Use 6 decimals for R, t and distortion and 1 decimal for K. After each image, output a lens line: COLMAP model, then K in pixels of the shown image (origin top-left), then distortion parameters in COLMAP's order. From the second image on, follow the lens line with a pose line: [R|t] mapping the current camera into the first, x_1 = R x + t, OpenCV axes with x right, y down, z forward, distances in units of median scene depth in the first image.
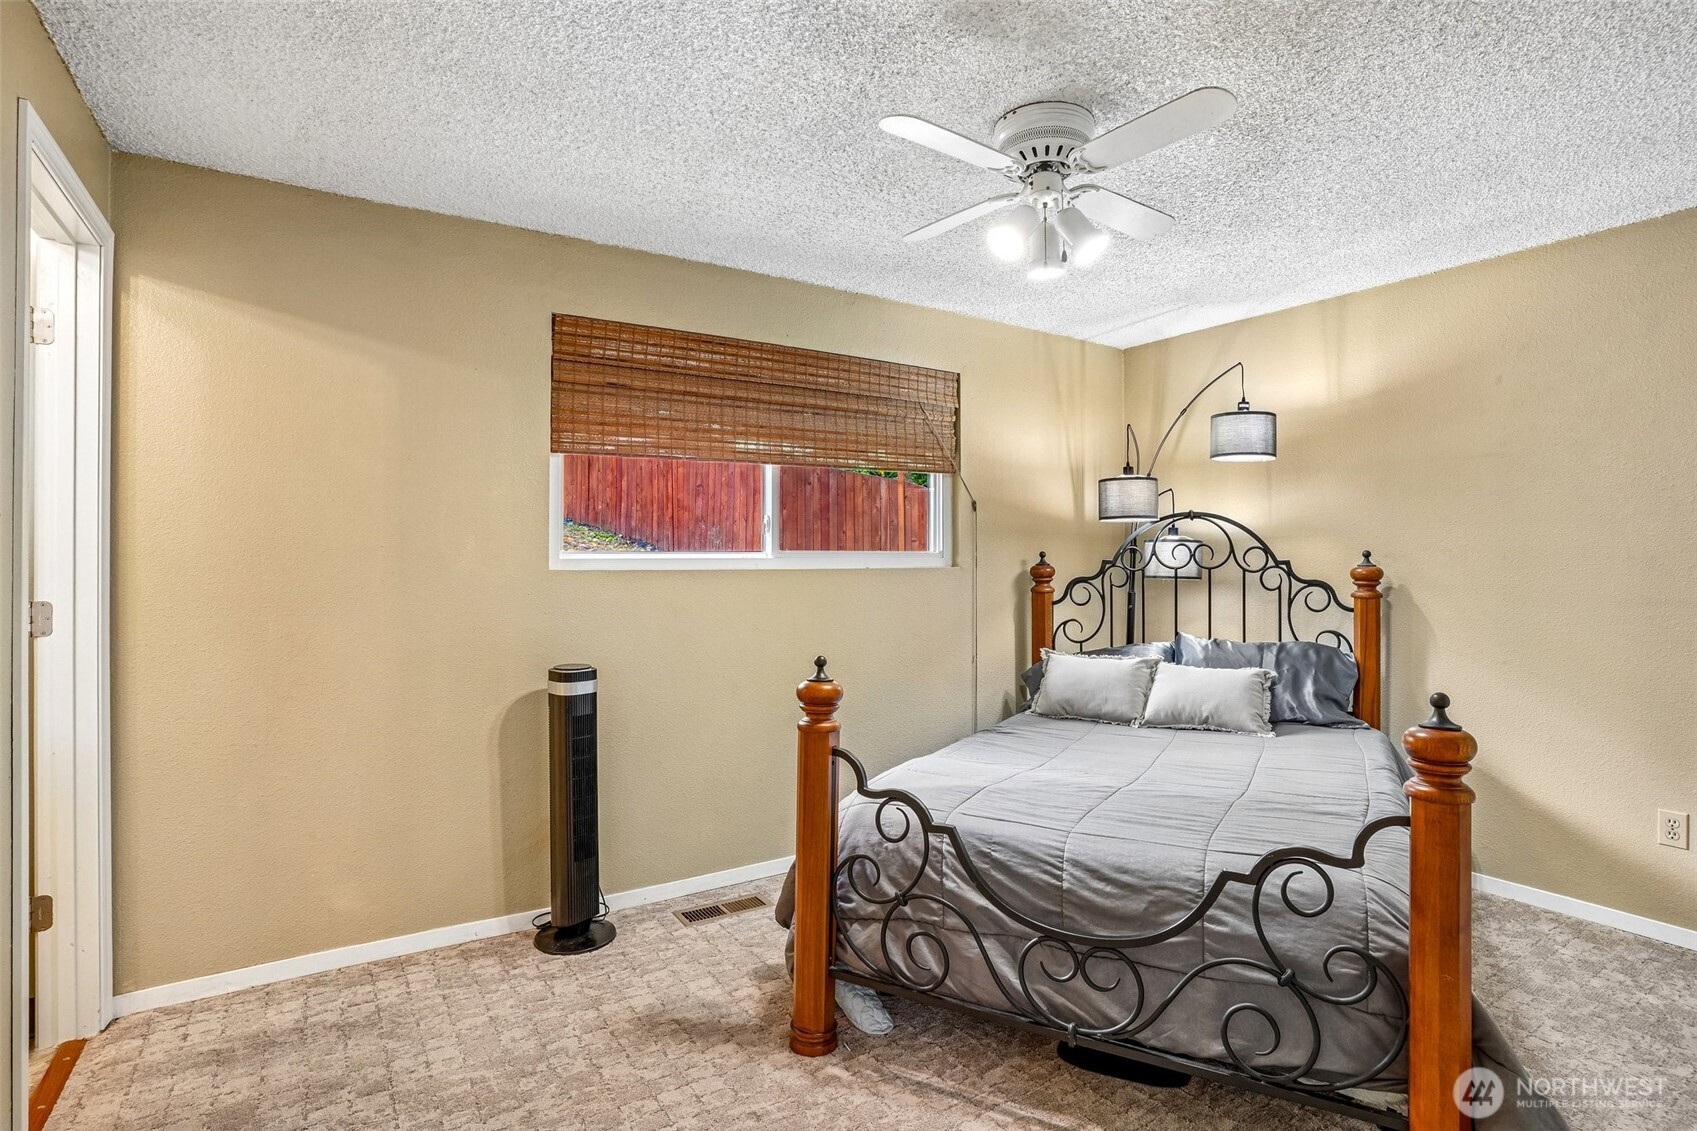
lens RADIAL K [[843.5, 0, 852.0], [0, 843.5, 551.5], [0, 0, 1]] dist [-0.045331, 0.006530]
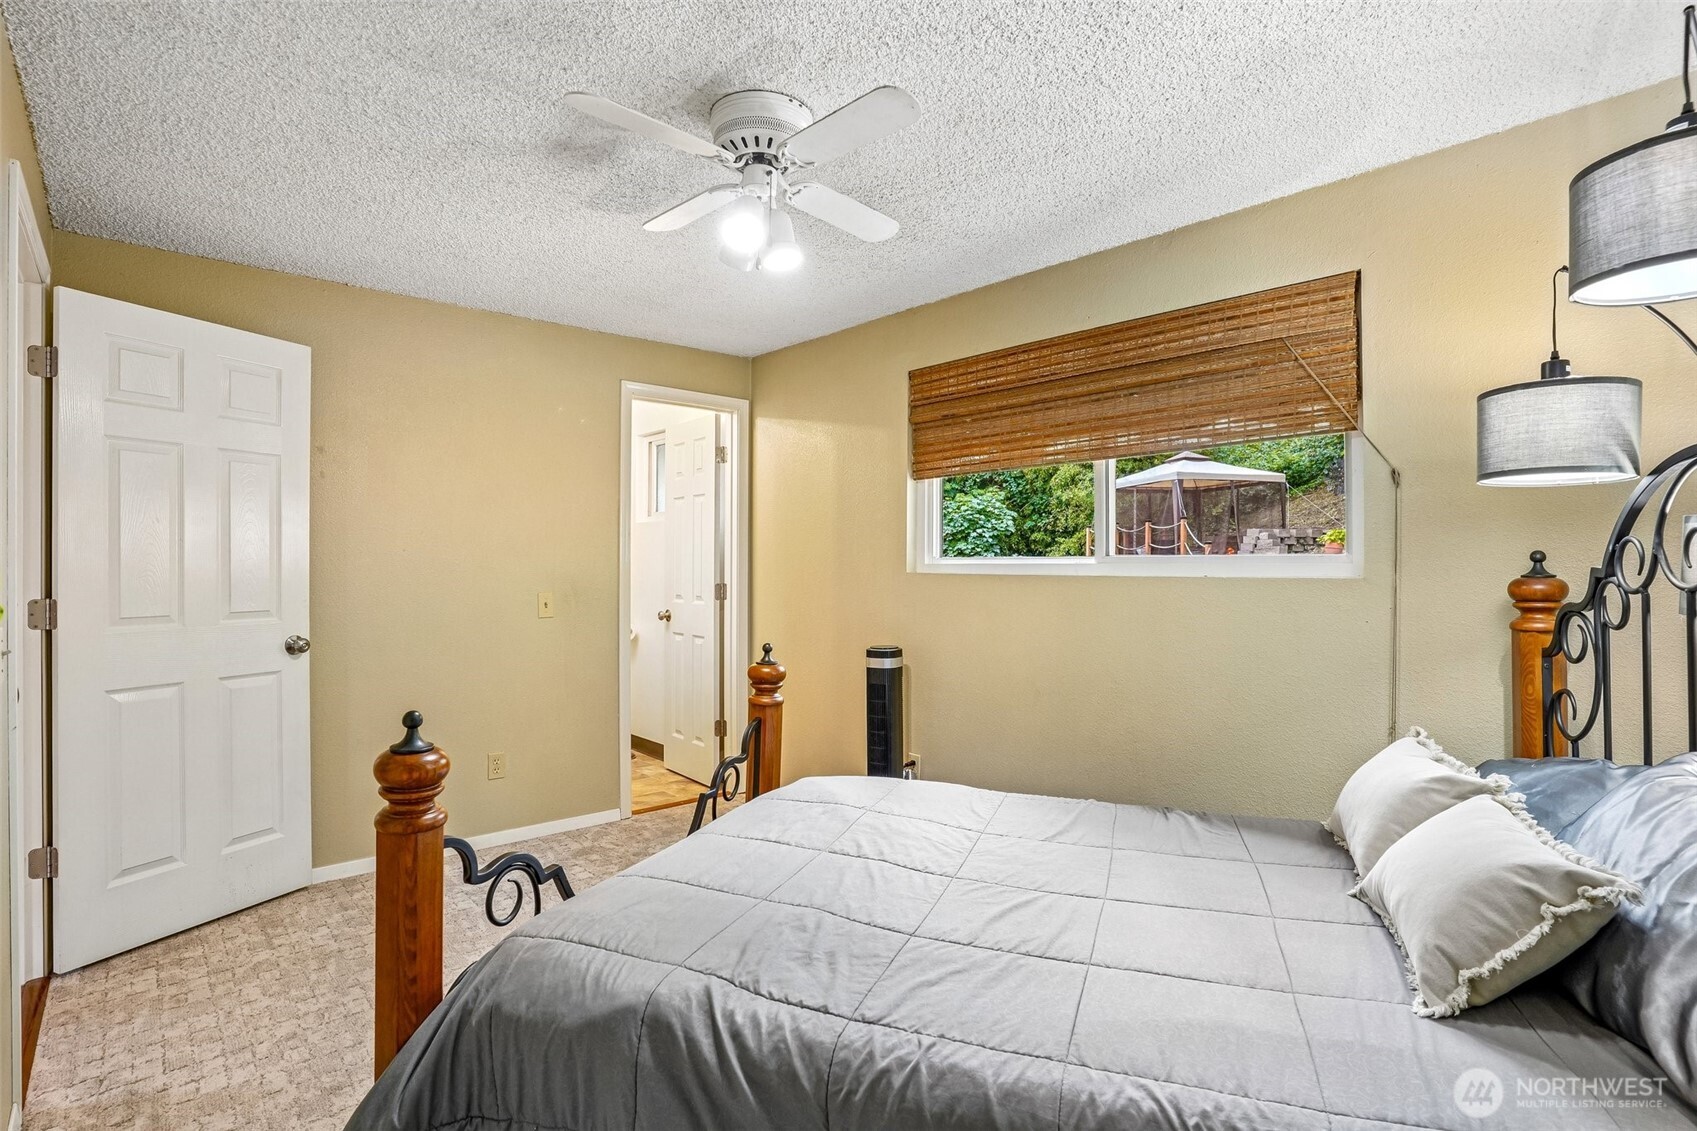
lens RADIAL K [[843.5, 0, 854.4], [0, 843.5, 569.3], [0, 0, 1]] dist [-0.045331, 0.006530]
pose [[0.172898, 0.006610, -0.984917, 0.814571], [0.004575, 0.999961, 0.007515, 0.007094], [0.984929, -0.005805, 0.172861, 0.626965]]
